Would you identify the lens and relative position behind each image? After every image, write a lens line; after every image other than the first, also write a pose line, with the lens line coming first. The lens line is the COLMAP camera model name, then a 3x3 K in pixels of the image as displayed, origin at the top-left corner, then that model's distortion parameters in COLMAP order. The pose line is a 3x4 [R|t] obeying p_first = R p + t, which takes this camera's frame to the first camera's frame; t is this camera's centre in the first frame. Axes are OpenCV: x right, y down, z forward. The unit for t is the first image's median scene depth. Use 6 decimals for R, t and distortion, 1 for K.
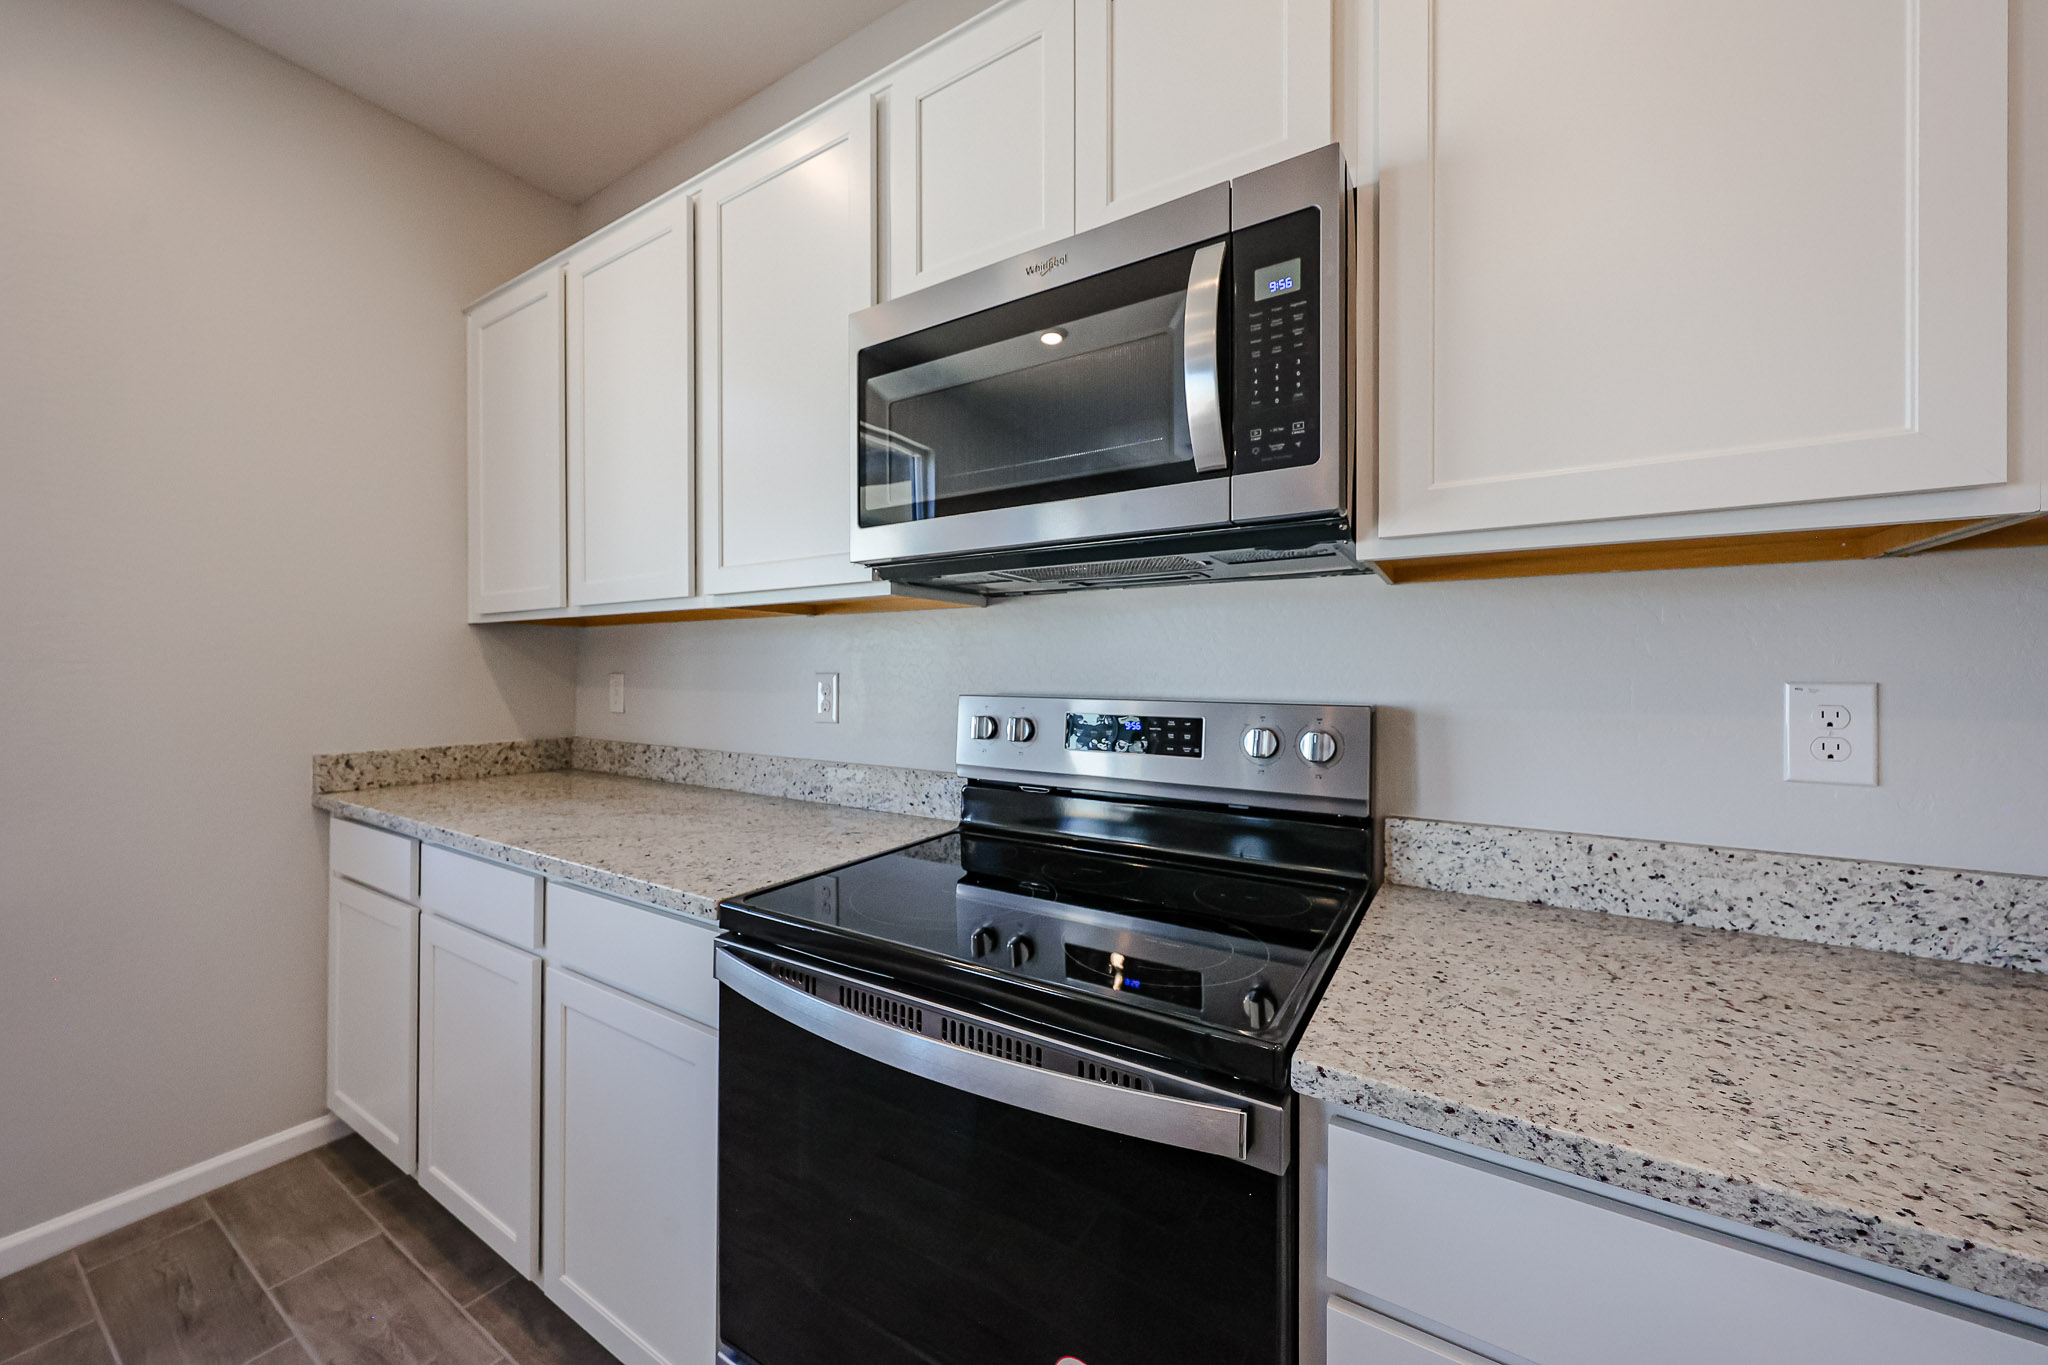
lens RADIAL K [[739.4, 0, 1021.6], [0, 739.4, 671.9], [0, 0, 1]] dist [0.001820, -0.000353]
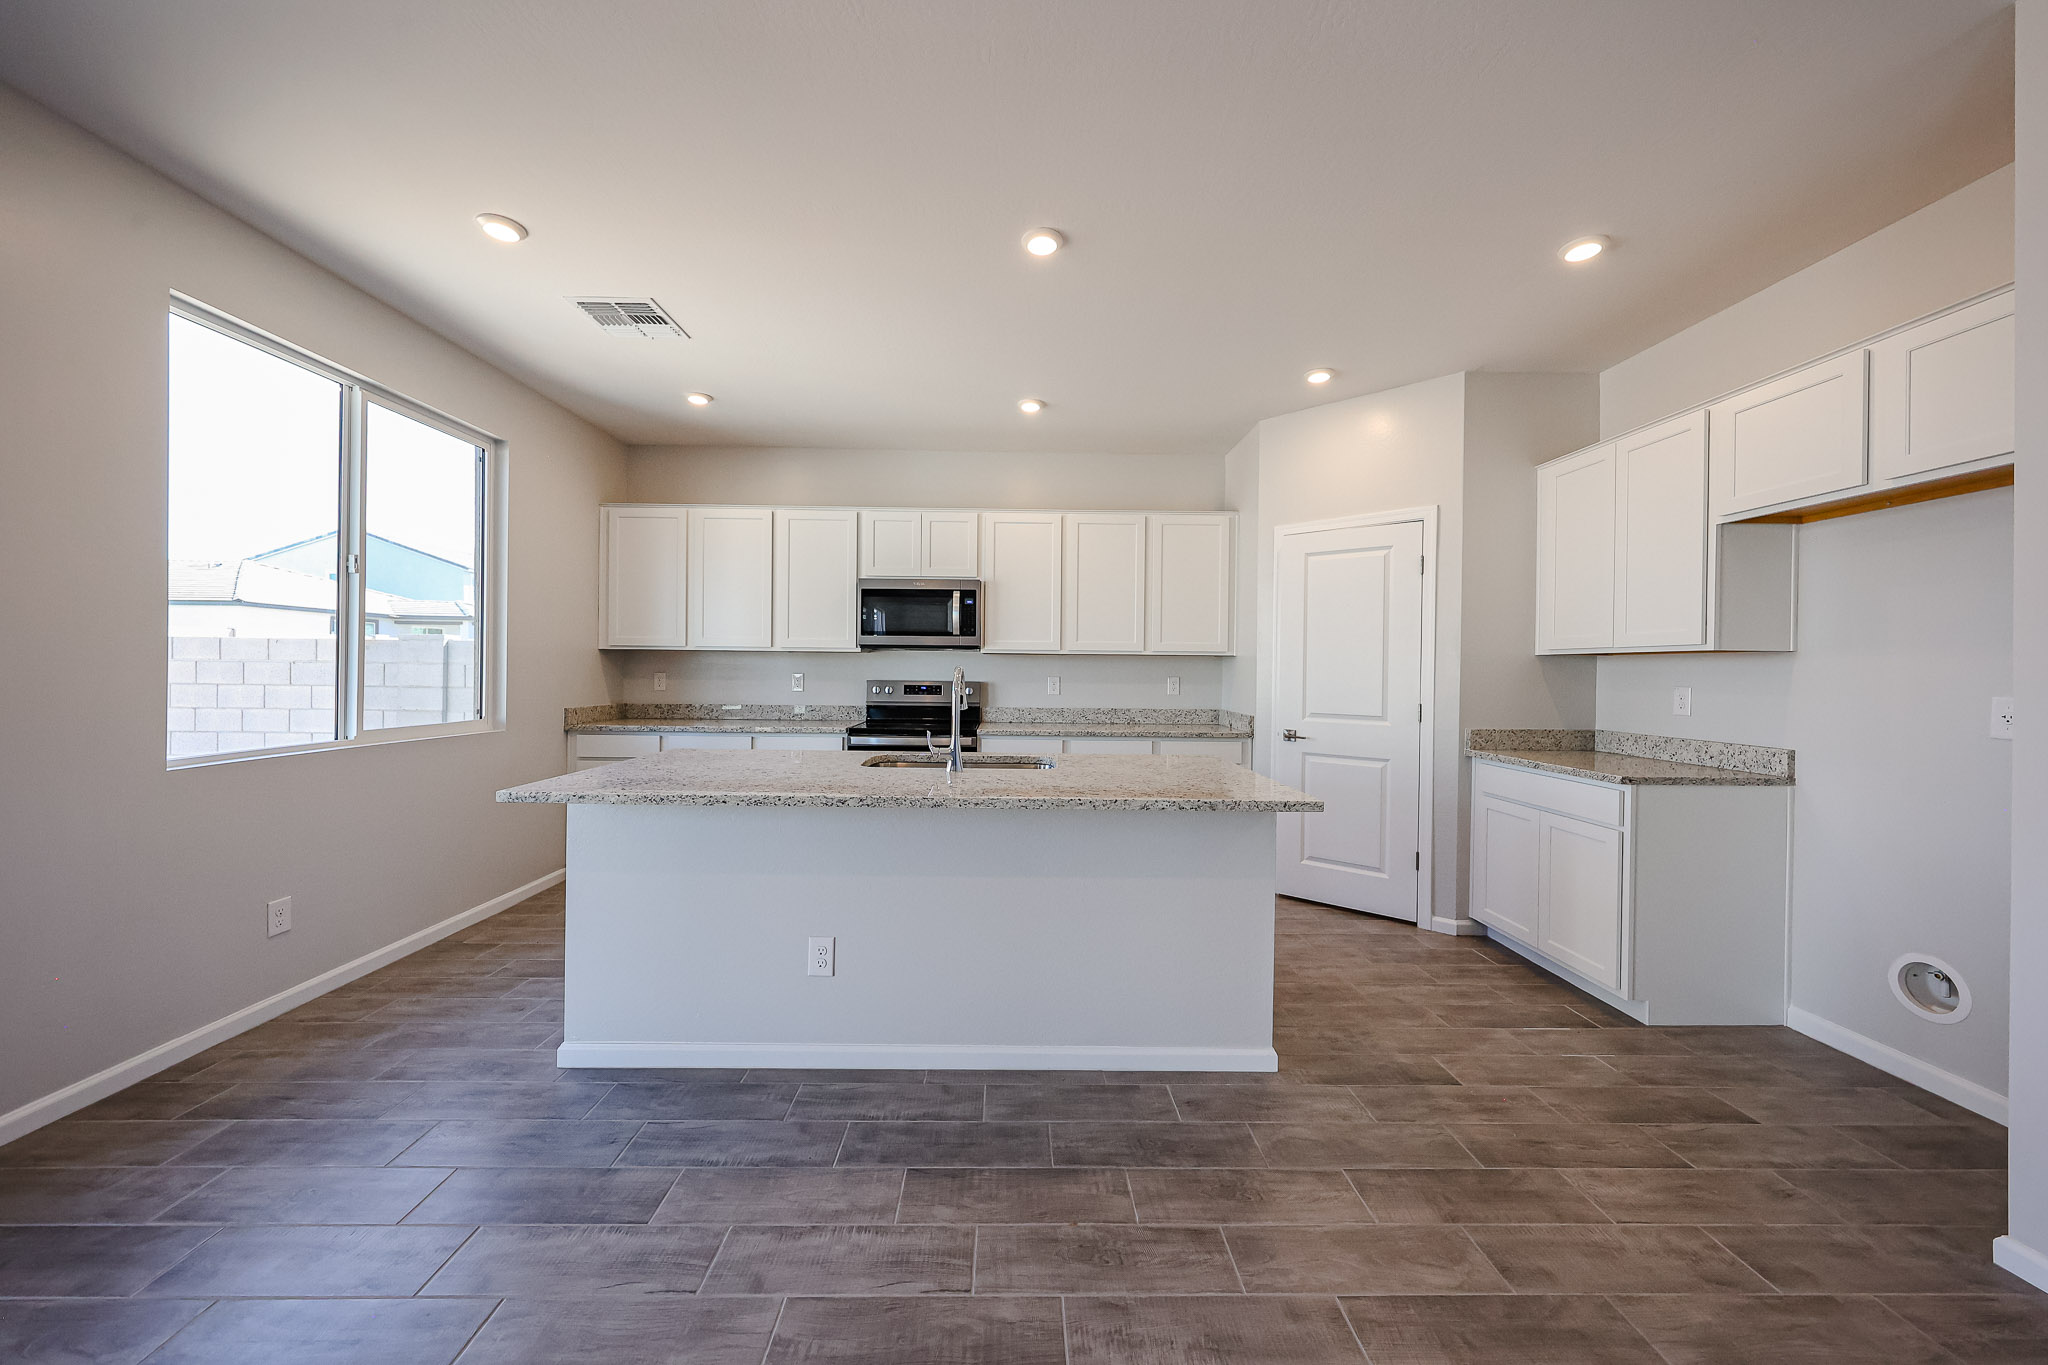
lens RADIAL K [[712.7, 0, 1007.3], [0, 712.7, 668.1], [0, 0, 1]] dist [0.001441, 0.000221]
pose [[0.843583, 0.006990, 0.536953, -1.464824], [-0.007413, 0.999972, -0.001371, -0.027739], [-0.536947, -0.002824, 0.843611, -2.344925]]
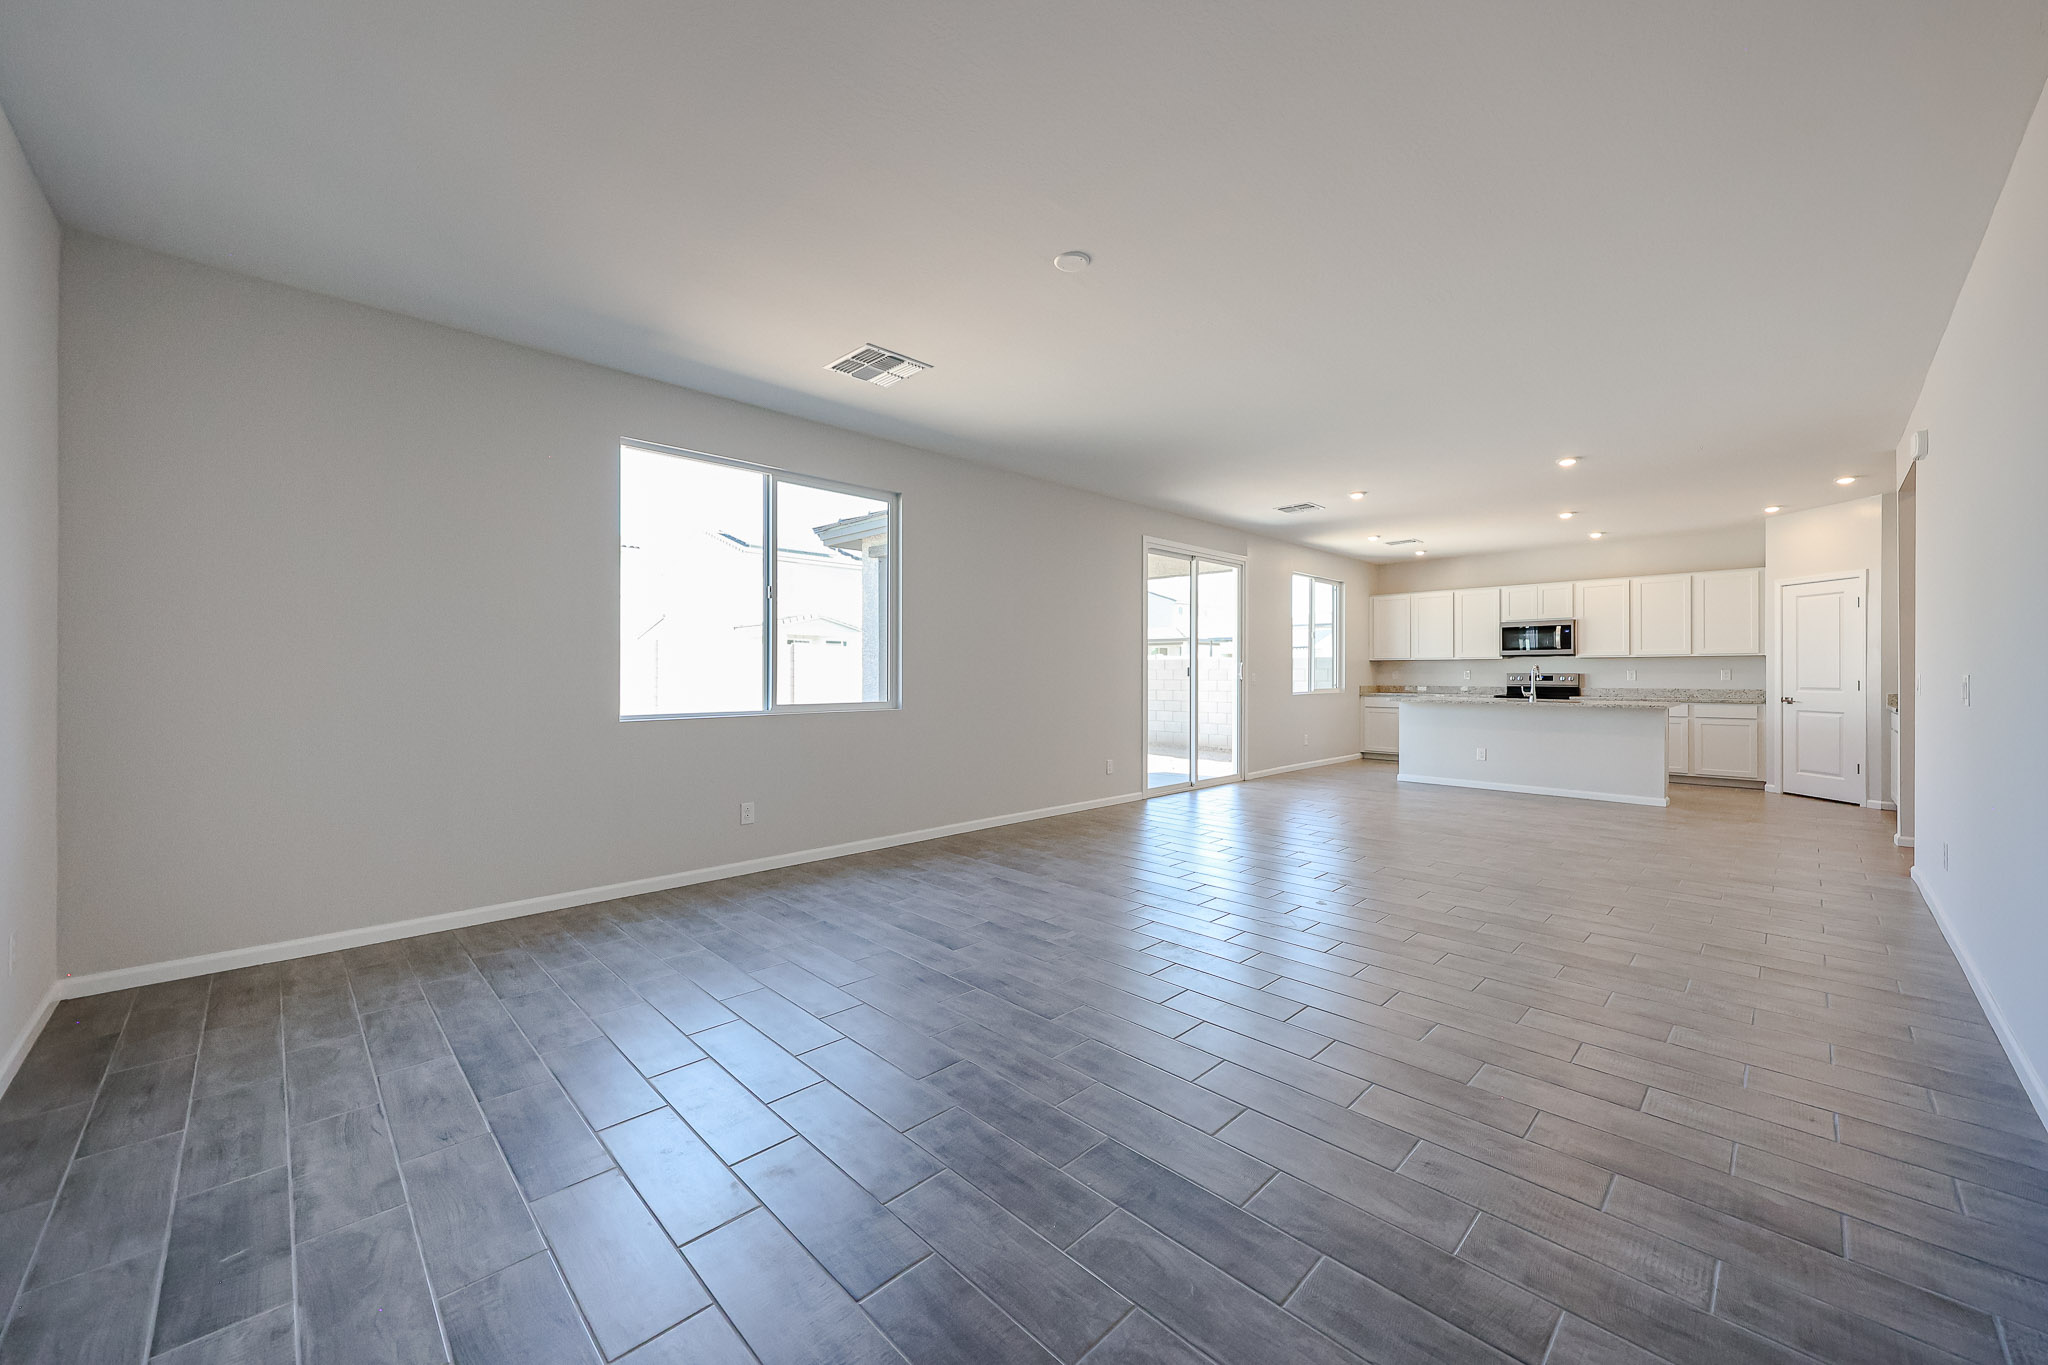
lens RADIAL K [[739.4, 0, 1044.7], [0, 739.4, 669.2], [0, 0, 1]] dist [0.001820, -0.000353]
pose [[0.975488, -0.004078, -0.220013, -2.985990], [0.001961, 0.999950, -0.009842, 0.057675], [0.220042, 0.009169, 0.975447, -7.095522]]
